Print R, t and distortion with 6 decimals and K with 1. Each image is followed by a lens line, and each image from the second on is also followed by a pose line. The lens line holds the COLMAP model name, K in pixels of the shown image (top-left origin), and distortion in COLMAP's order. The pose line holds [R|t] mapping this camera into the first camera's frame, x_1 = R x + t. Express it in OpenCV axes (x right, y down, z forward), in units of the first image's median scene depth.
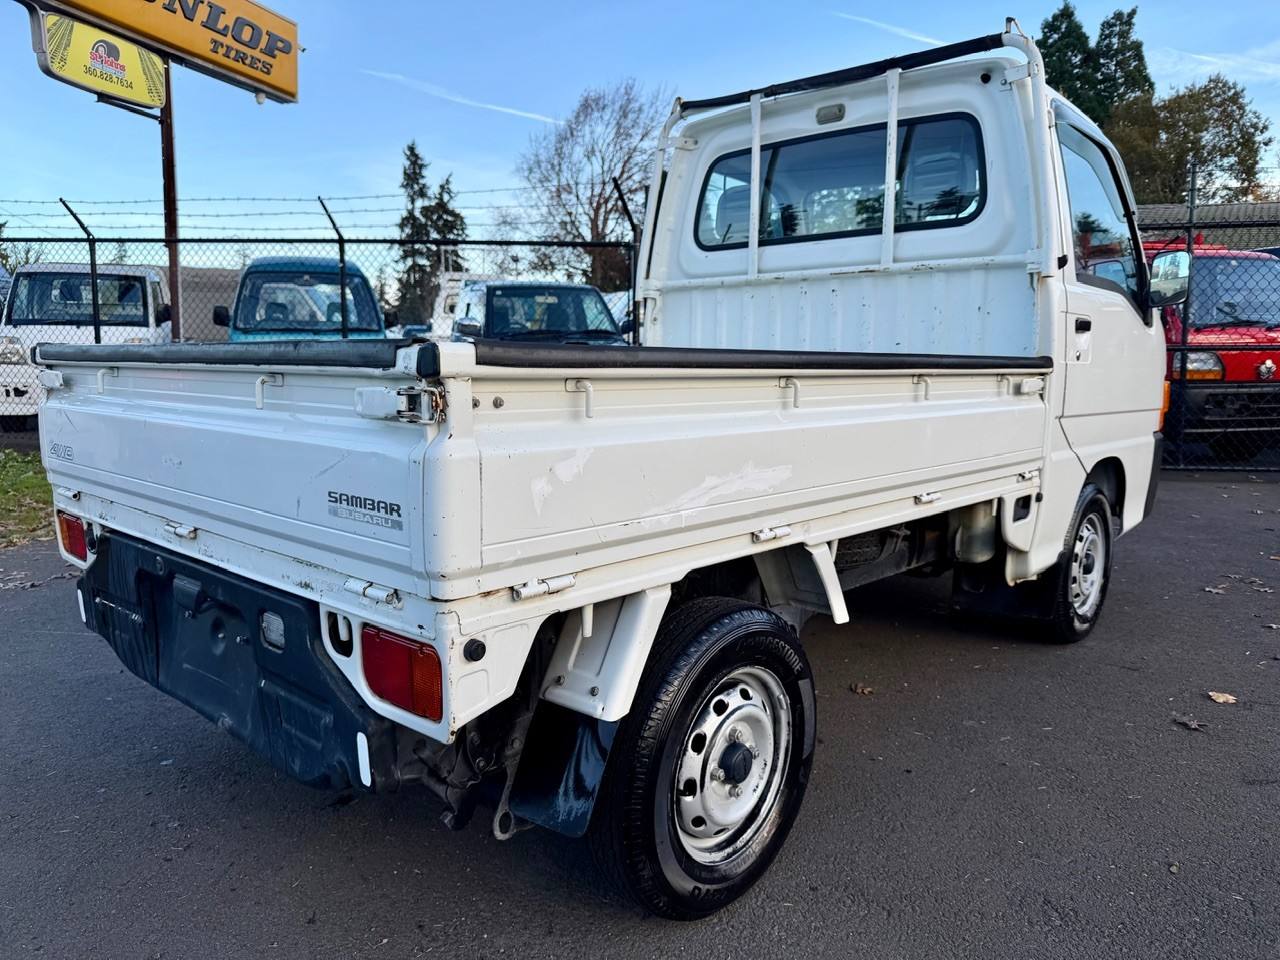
lens RADIAL K [[915.0, 0, 633.4], [0, 915.0, 493.0], [0, 0, 1]] dist [0.032875, -0.044240]
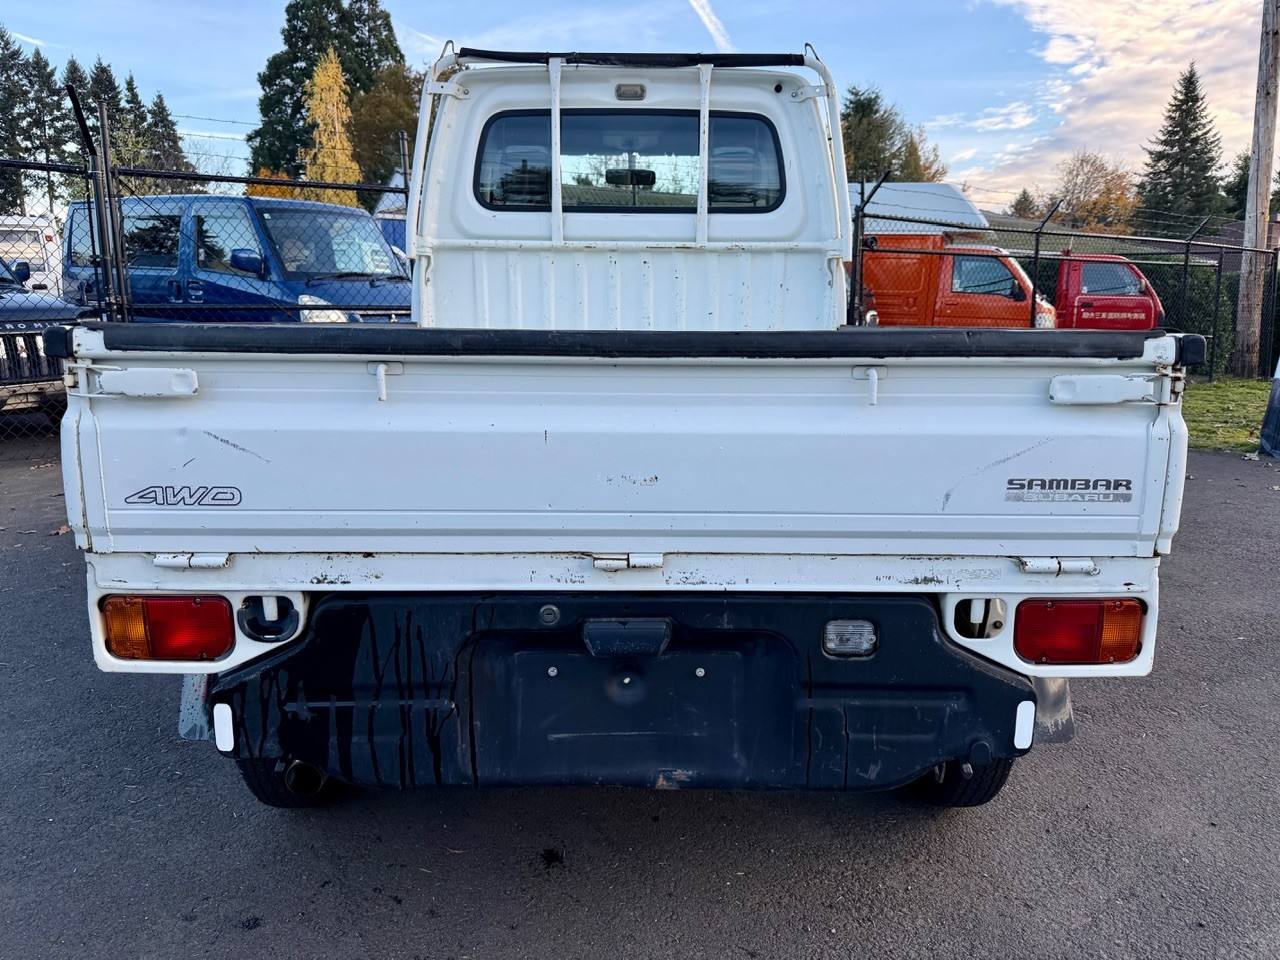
lens RADIAL K [[915.0, 0, 644.0], [0, 915.0, 497.9], [0, 0, 1]] dist [0.032875, -0.044240]
pose [[0.735353, -0.130032, 0.665092, -0.521815], [0.093254, 0.991499, 0.090743, -0.044343], [-0.671237, -0.004706, 0.741228, 0.203459]]
